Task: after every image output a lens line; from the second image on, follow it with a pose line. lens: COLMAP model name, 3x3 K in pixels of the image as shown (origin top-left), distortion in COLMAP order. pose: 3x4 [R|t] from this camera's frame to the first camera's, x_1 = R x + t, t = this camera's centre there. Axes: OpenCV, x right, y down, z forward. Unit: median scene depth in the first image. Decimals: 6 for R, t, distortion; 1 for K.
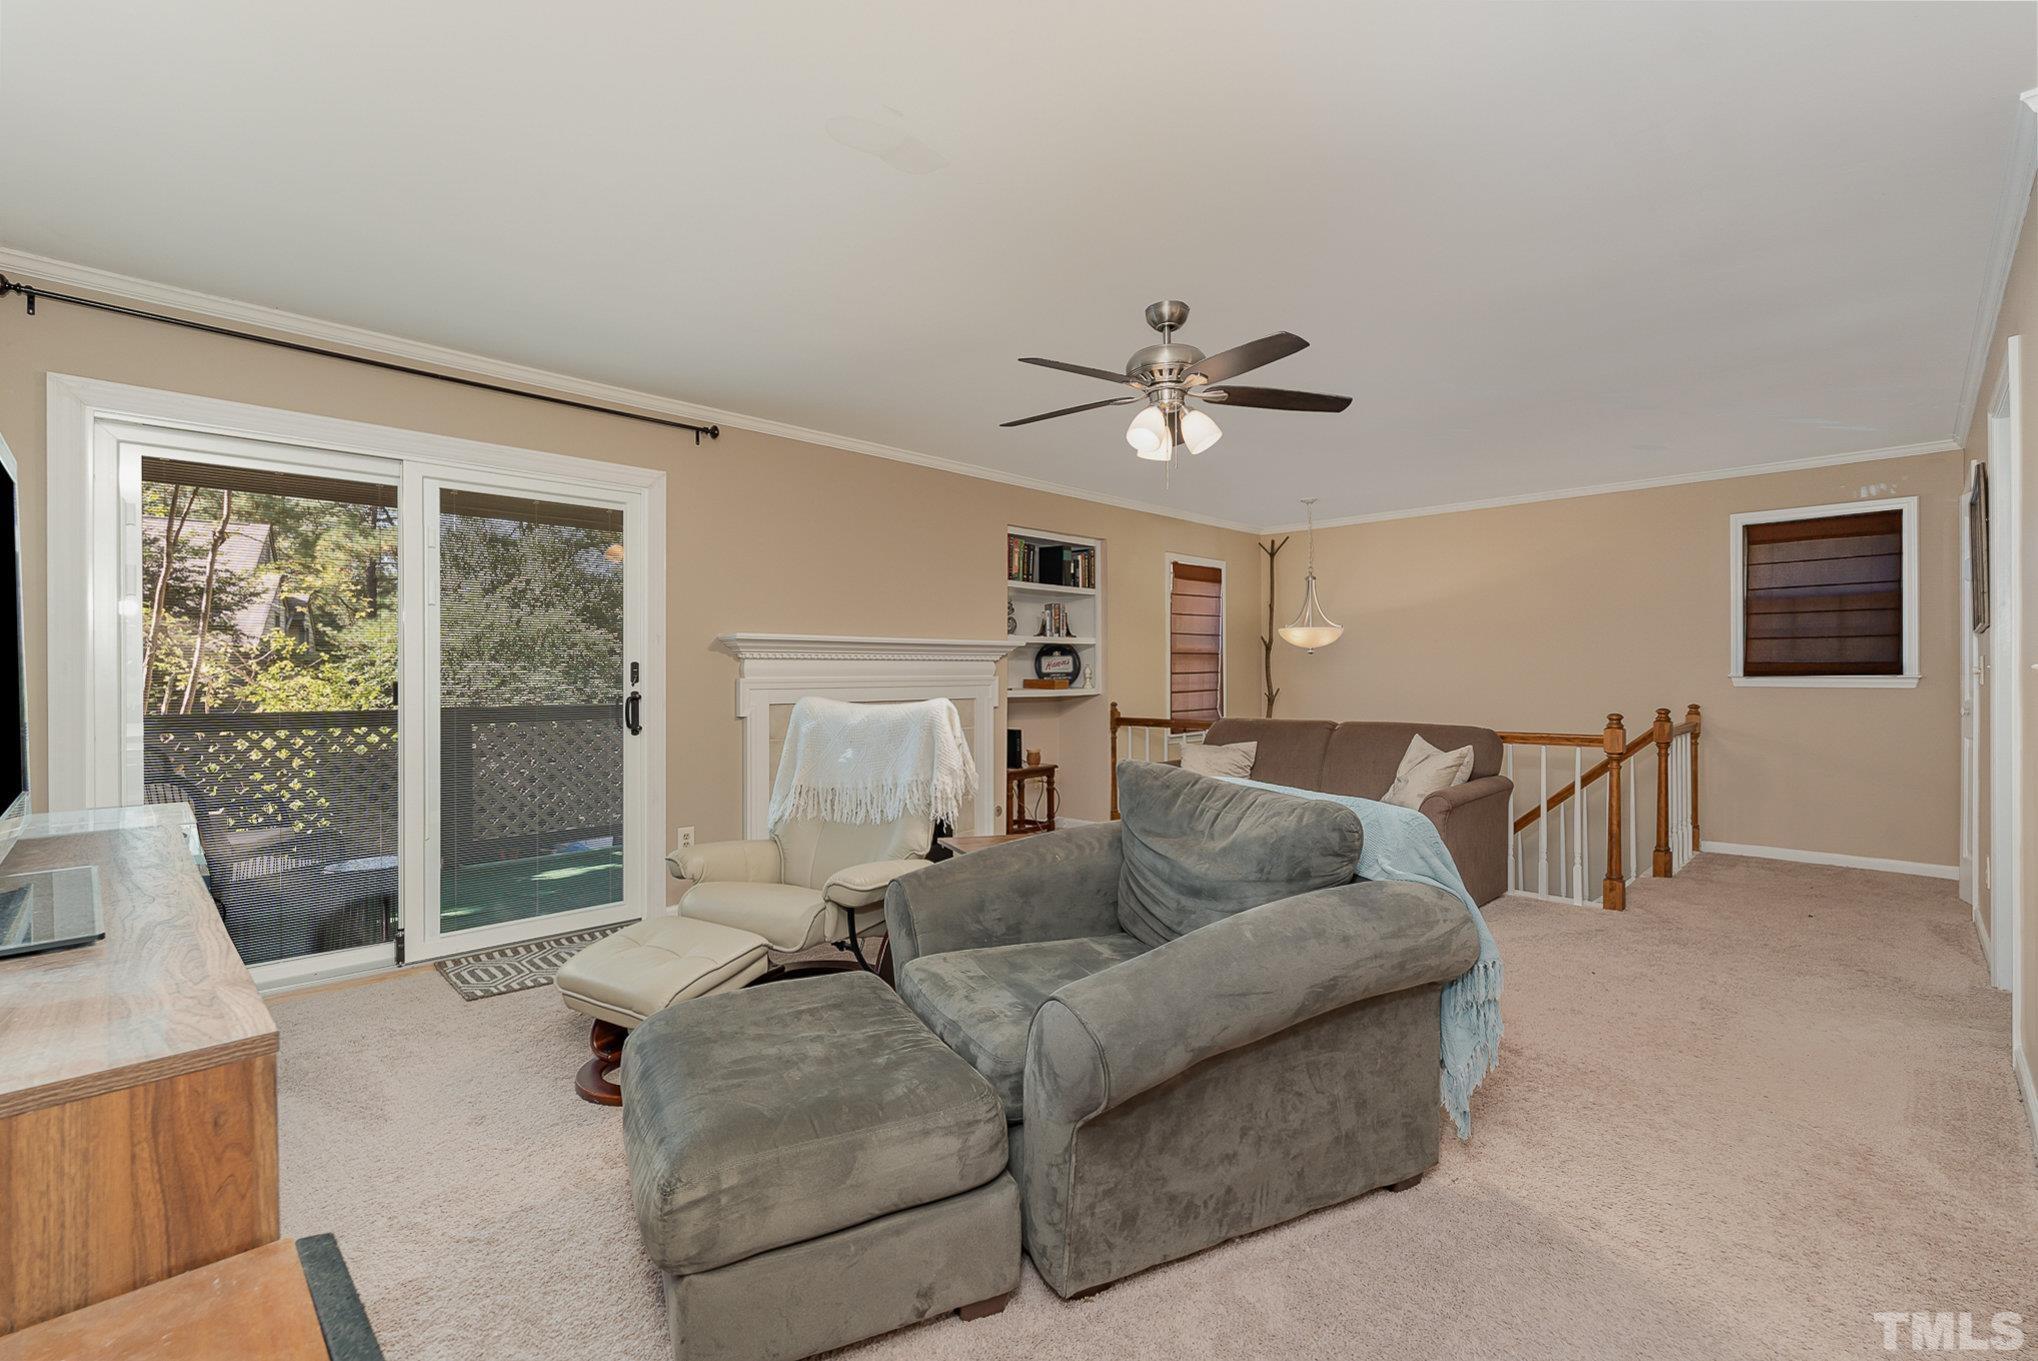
lens RADIAL K [[891.2, 0, 1019.0], [0, 891.2, 680.5], [0, 0, 1]] dist [-0.000942, 0.000028]
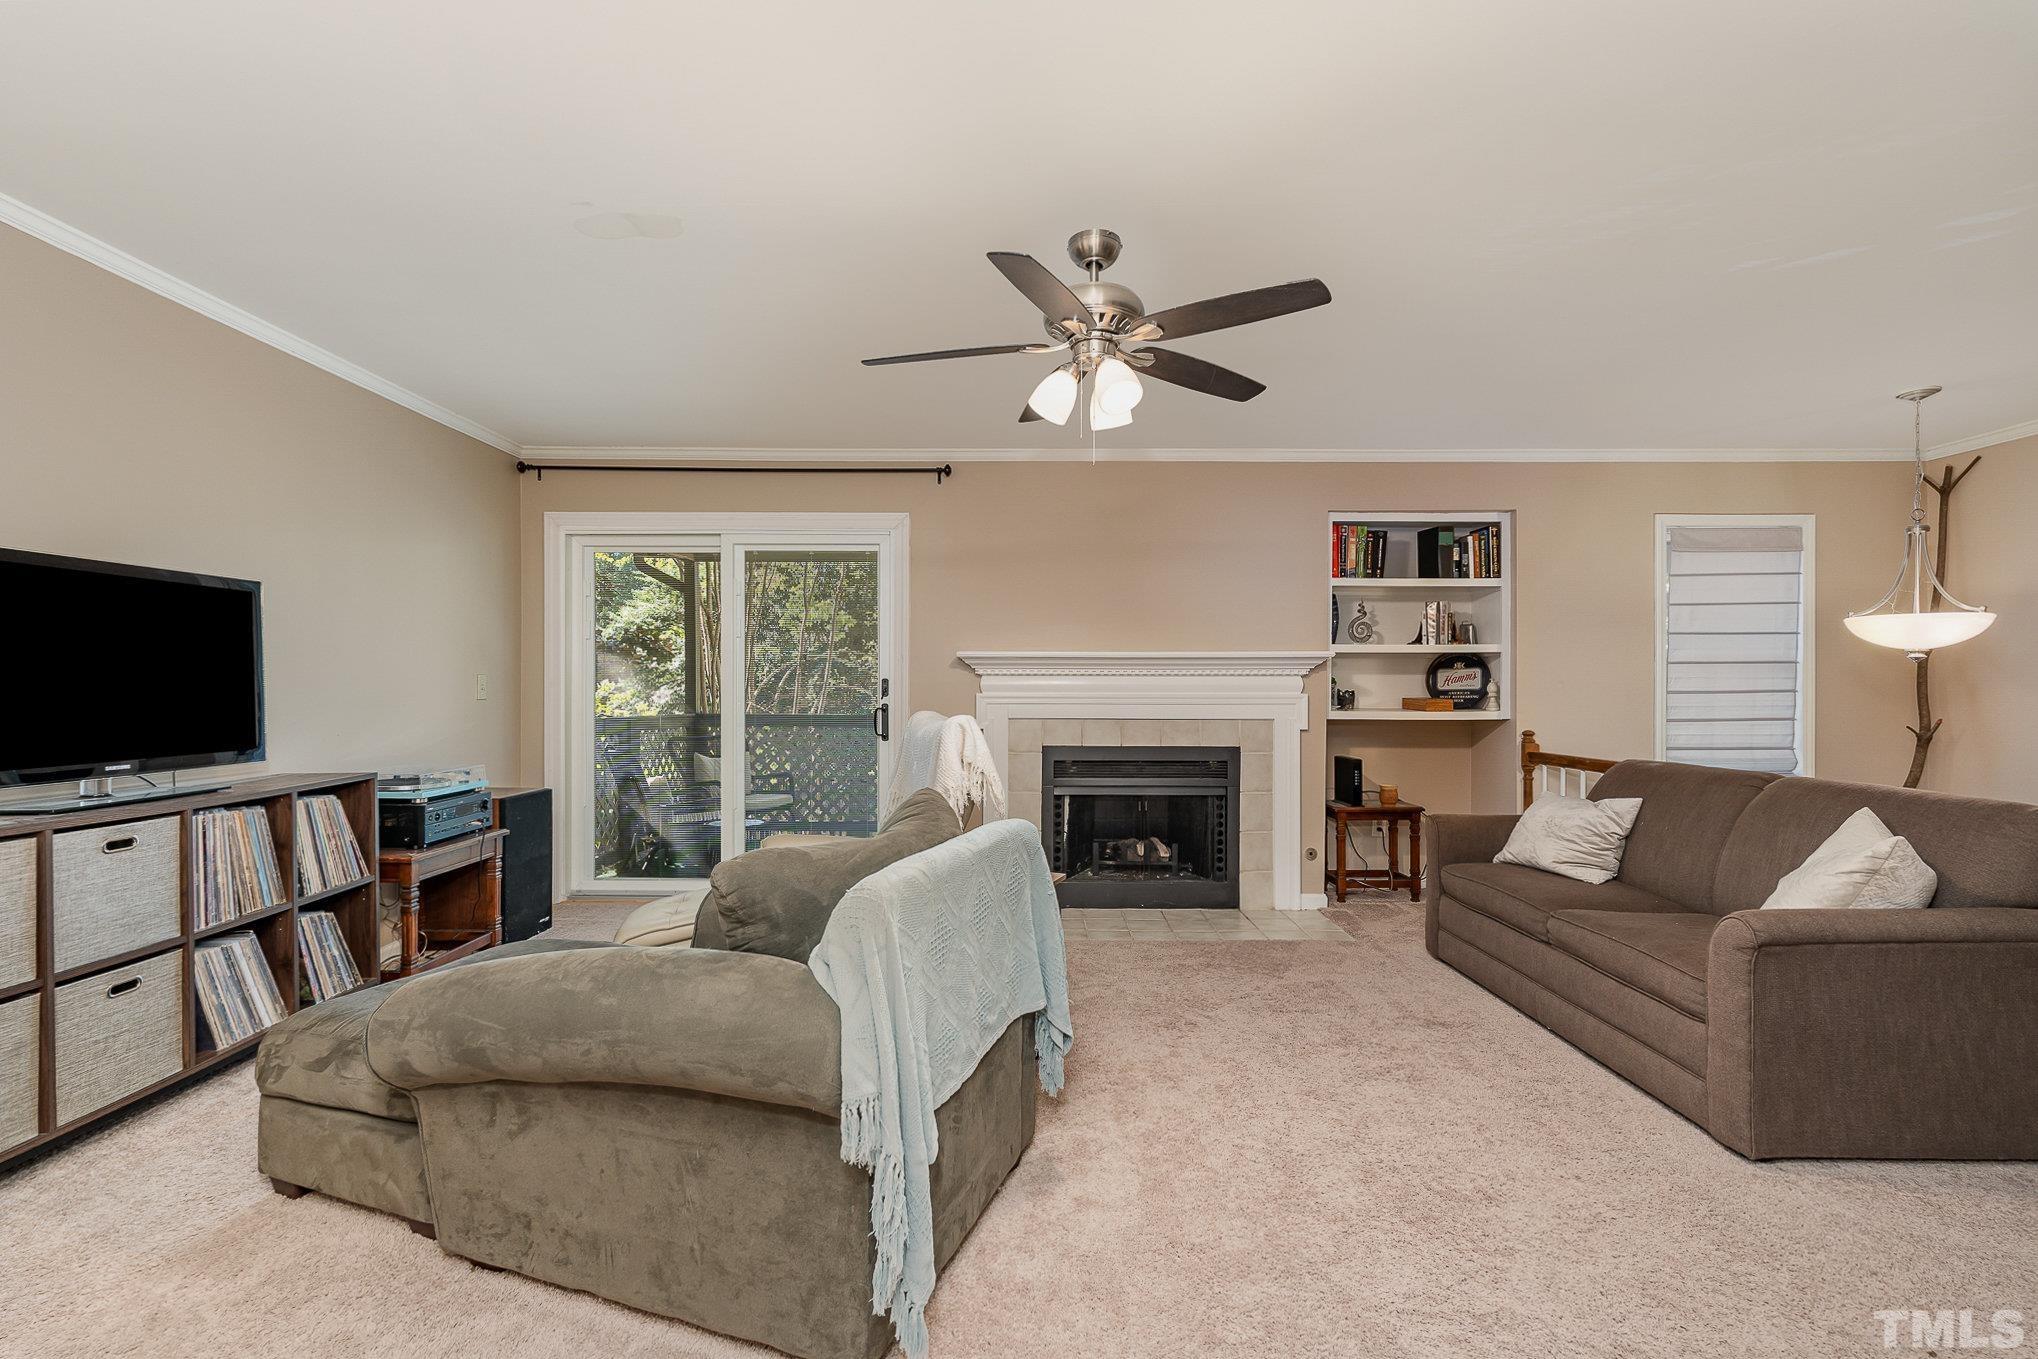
lens RADIAL K [[902.3, 0, 999.8], [0, 902.3, 690.4], [0, 0, 1]] dist [-0.000961, 0.000015]
pose [[0.702891, 0.006759, -0.711265, 0.344034], [-0.010698, 0.999942, -0.001069, -0.003515], [0.711217, 0.008360, 0.702923, 0.177626]]
